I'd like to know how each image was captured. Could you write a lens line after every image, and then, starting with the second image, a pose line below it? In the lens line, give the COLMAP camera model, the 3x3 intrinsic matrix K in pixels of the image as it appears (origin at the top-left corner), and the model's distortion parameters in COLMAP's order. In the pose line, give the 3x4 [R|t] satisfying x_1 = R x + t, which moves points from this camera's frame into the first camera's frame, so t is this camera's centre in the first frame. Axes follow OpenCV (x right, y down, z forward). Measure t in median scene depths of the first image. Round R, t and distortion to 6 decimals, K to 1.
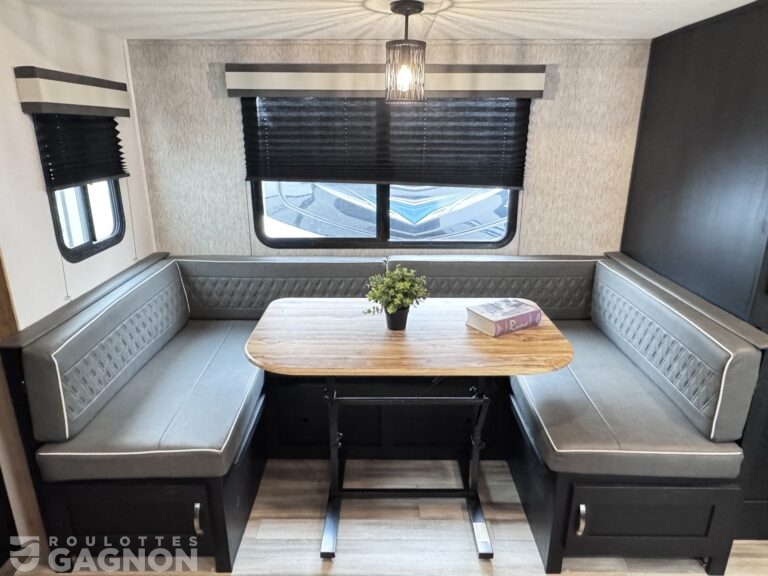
lens RADIAL K [[520.9, 0, 383.1], [0, 520.9, 284.8], [0, 0, 1]] dist [0.007234, -0.000149]
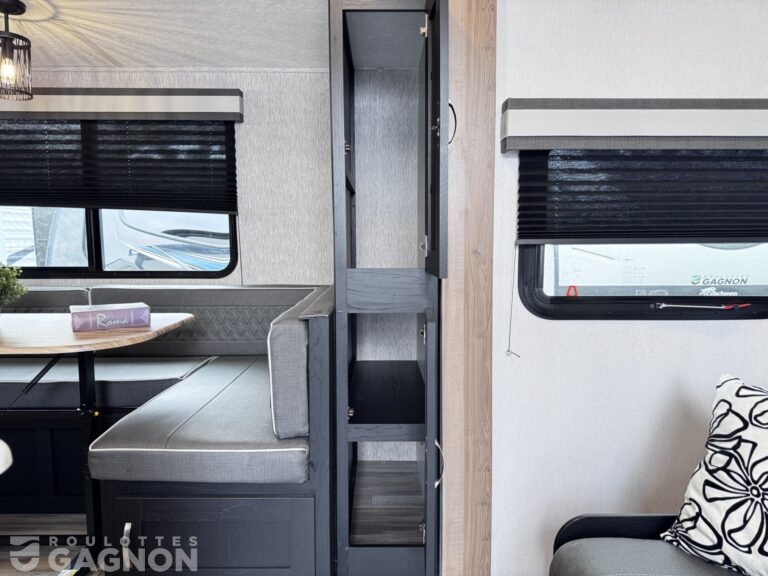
lens RADIAL K [[548.9, 0, 383.6], [0, 548.9, 290.9], [0, 0, 1]] dist [0.037833, -0.035845]
pose [[0.999888, -0.002716, 0.014694, 0.537048], [0.005449, 0.981914, -0.189247, 0.154765], [-0.013914, 0.189305, 0.981820, 0.021666]]
